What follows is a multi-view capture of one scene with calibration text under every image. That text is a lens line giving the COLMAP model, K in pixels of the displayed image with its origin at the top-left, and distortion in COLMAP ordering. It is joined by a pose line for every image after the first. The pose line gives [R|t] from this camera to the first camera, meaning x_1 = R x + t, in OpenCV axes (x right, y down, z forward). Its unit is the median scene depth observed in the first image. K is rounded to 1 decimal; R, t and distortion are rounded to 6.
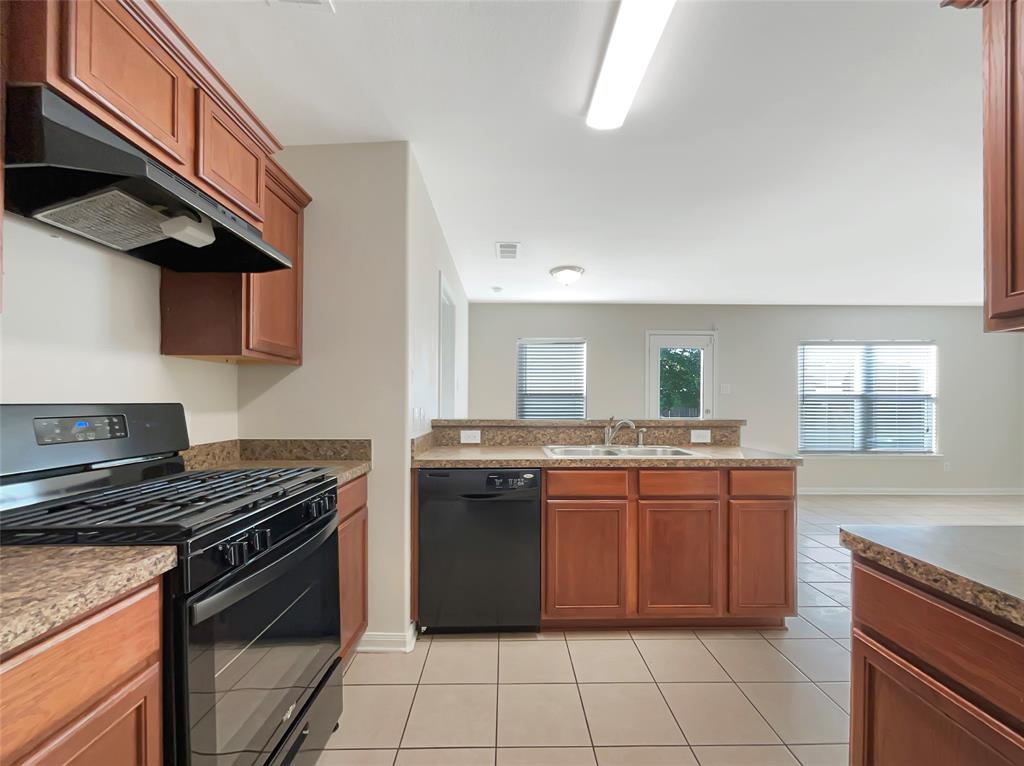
lens RADIAL K [[420.5, 0, 509.6], [0, 420.5, 400.4], [0, 0, 1]] dist [0.000158, 0.000335]
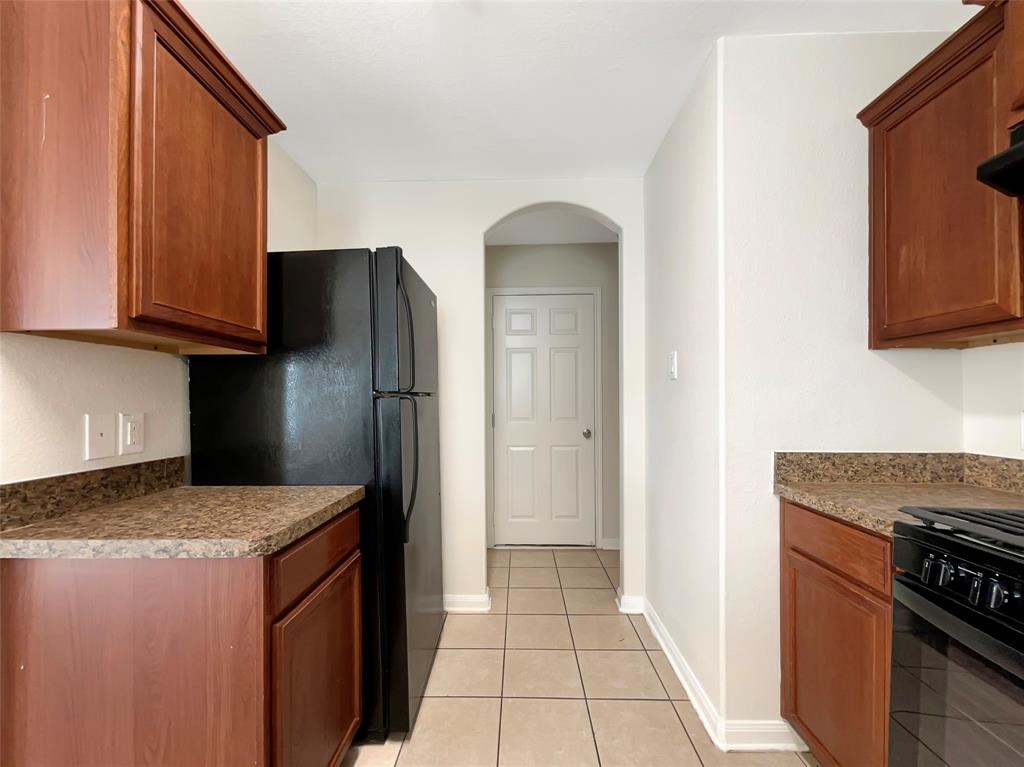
lens RADIAL K [[420.5, 0, 523.8], [0, 420.5, 402.9], [0, 0, 1]] dist [0.000158, 0.000335]
pose [[-0.999989, -0.002946, 0.003592, 0.099558], [-0.002937, 0.999993, 0.002483, 0.003843], [-0.003599, 0.002472, -0.999990, 0.849635]]
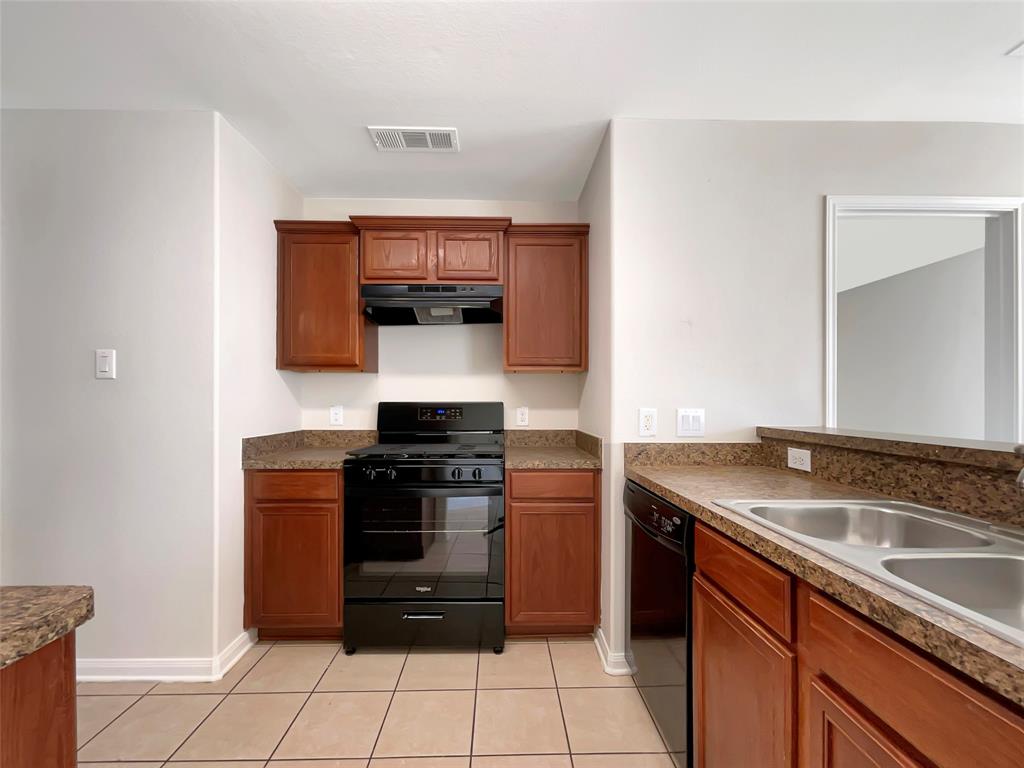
lens RADIAL K [[420.5, 0, 512.0], [0, 420.5, 398.9], [0, 0, 1]] dist [0.000158, 0.000335]
pose [[0.039305, -0.006164, -0.999208, 0.670359], [0.001412, 0.999980, -0.006113, 0.001713], [0.999226, -0.001170, 0.039313, 0.730301]]
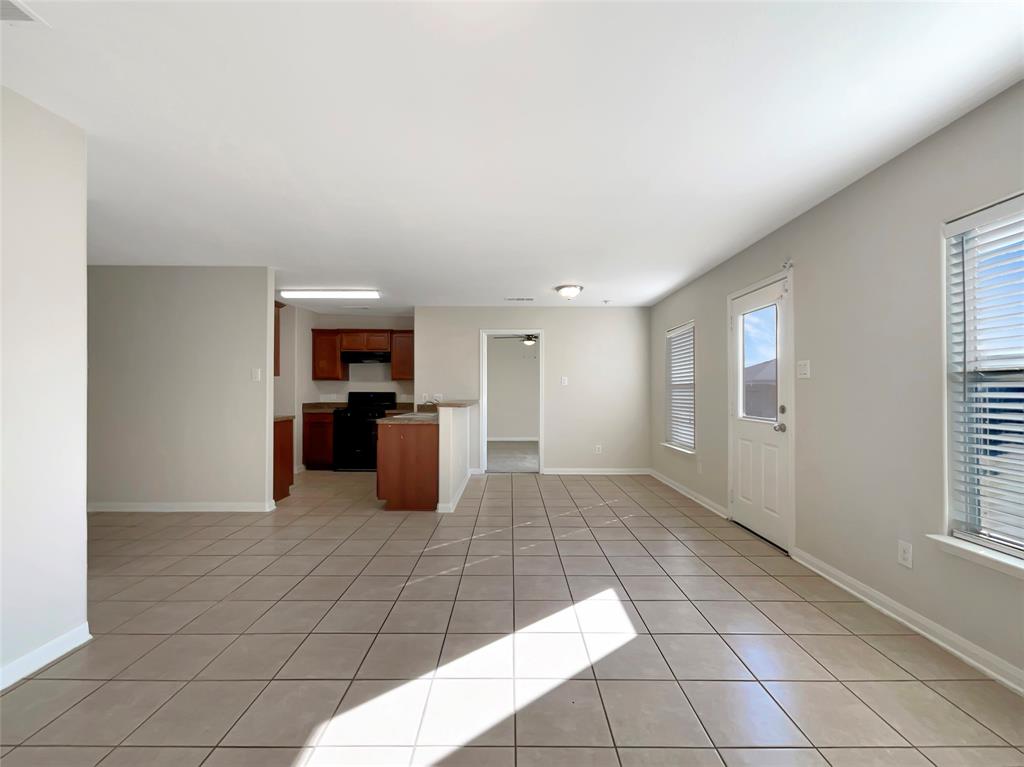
lens RADIAL K [[420.5, 0, 514.0], [0, 420.5, 389.4], [0, 0, 1]] dist [0.000158, 0.000335]
pose [[0.003164, -0.008212, -0.999961, 2.757814], [-0.001160, 0.999966, -0.008216, 0.009319], [0.999994, 0.001186, 0.003155, 1.687212]]
